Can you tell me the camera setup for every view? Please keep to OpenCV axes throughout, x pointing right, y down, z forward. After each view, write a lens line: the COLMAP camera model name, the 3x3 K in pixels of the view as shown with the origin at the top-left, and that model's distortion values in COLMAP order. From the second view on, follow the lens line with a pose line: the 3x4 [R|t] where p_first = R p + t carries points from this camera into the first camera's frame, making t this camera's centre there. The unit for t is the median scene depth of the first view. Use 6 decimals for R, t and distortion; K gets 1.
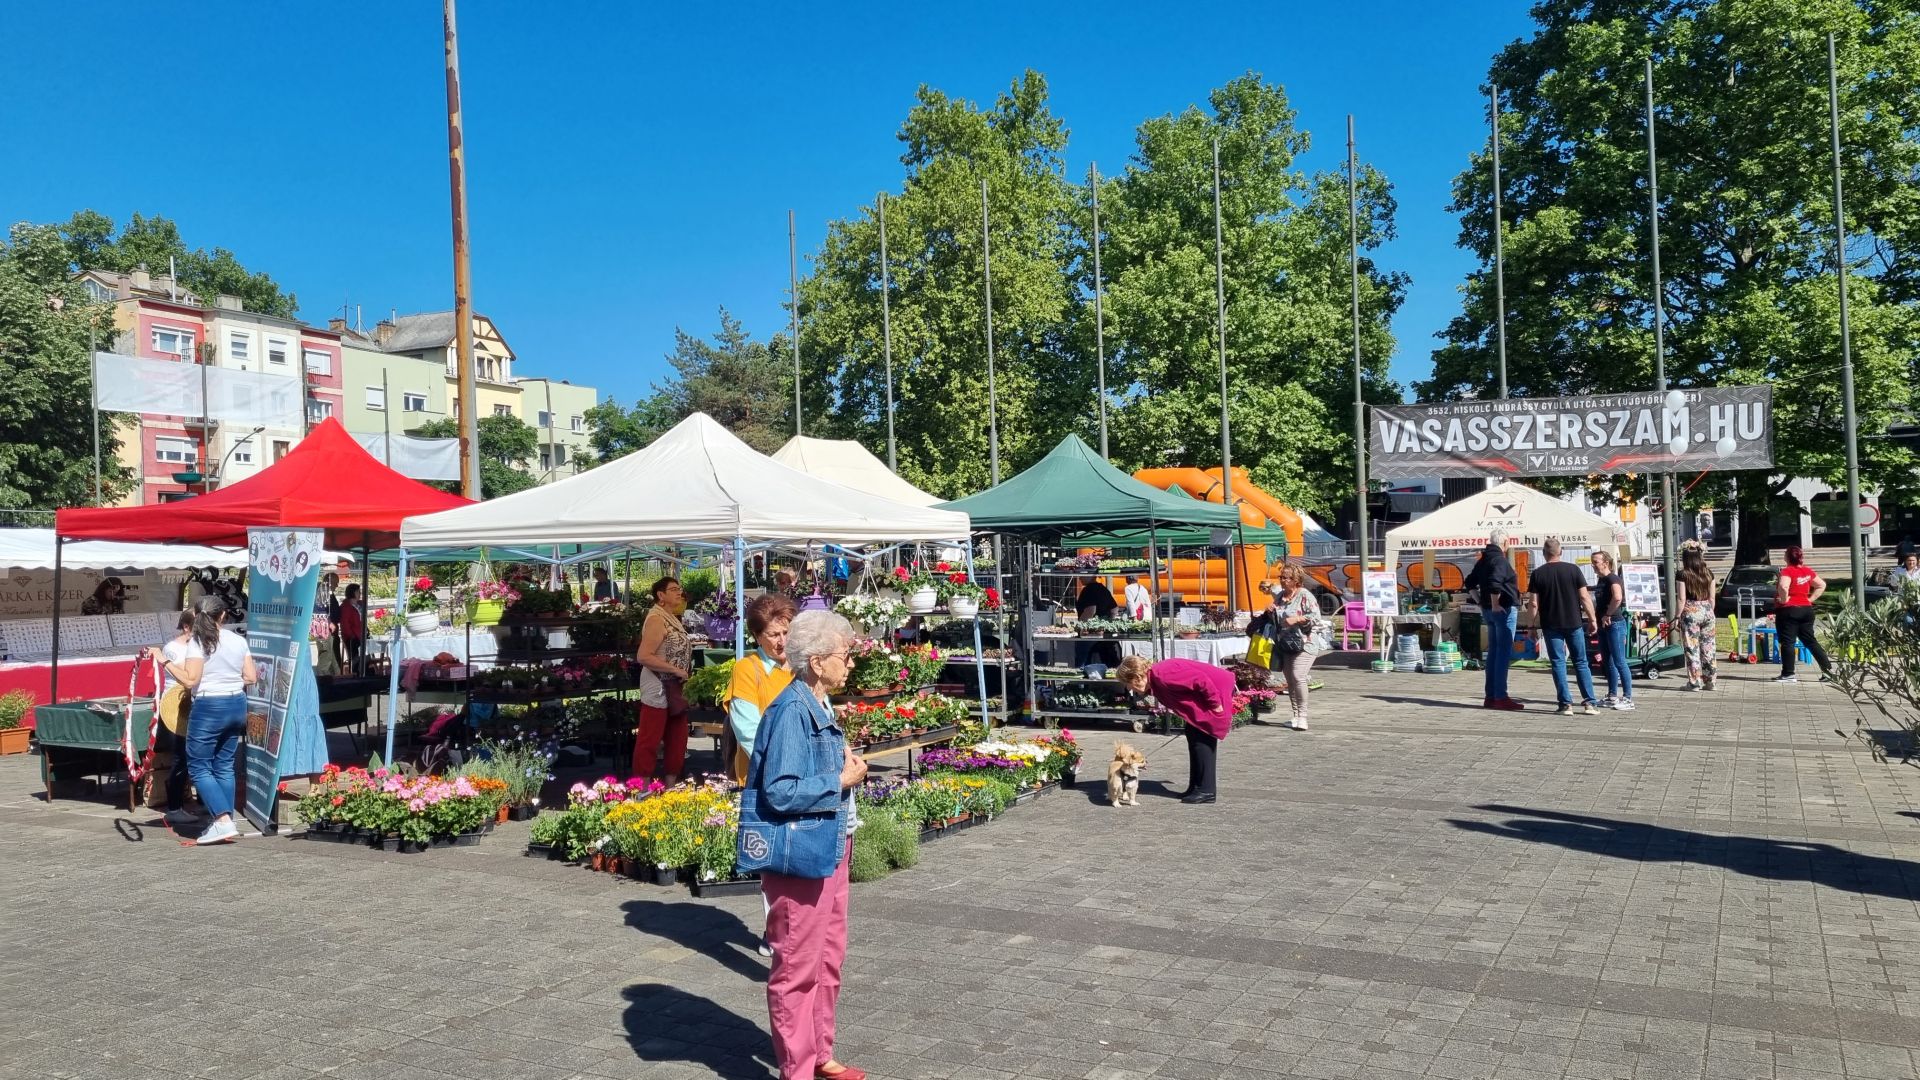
lens RADIAL K [[1433.6, 0, 958.1], [0, 1433.6, 547.1], [0, 0, 1]] dist [0.049522, -0.000702]
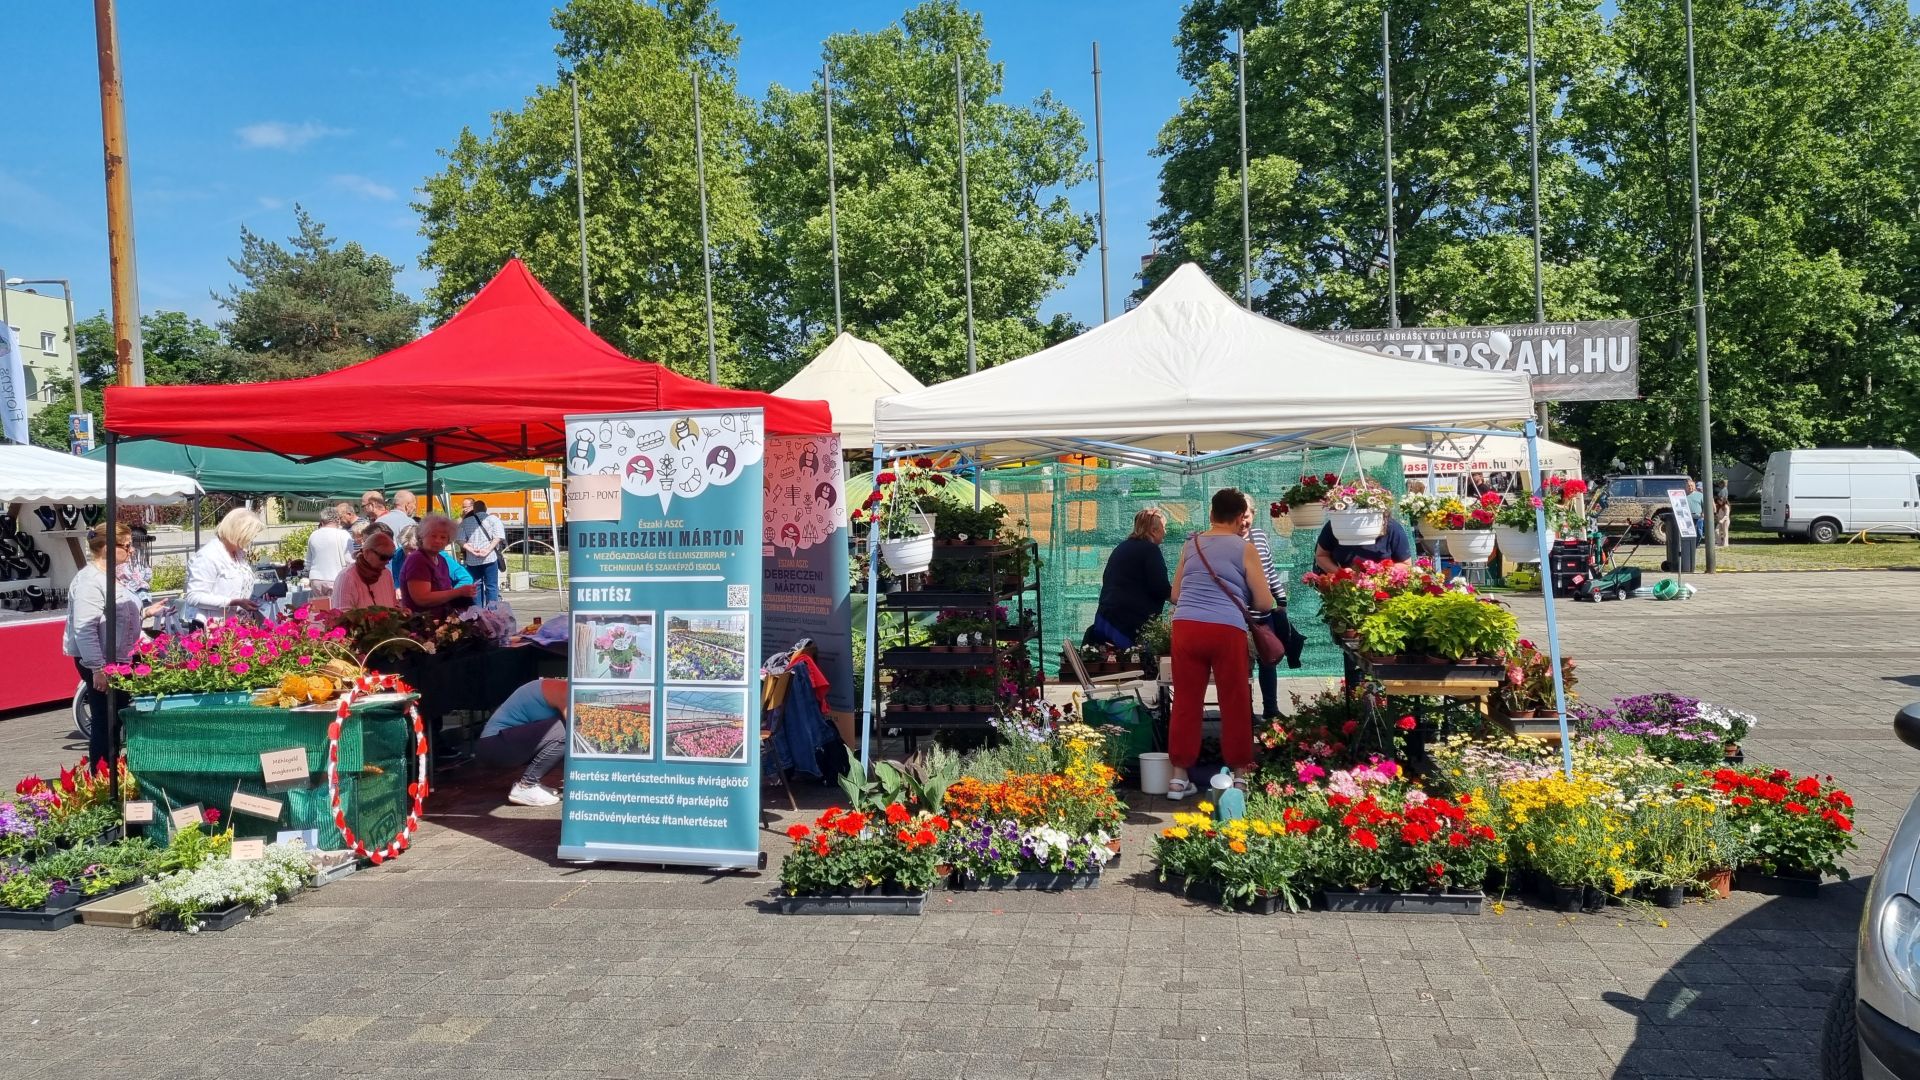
lens RADIAL K [[1433.6, 0, 961.1], [0, 1433.6, 534.8], [0, 0, 1]] dist [0.049522, -0.000702]
pose [[0.938783, -0.016087, 0.344135, -0.131613], [0.006278, 0.999542, 0.029599, 0.005588], [-0.344453, -0.025627, 0.938454, 0.076490]]
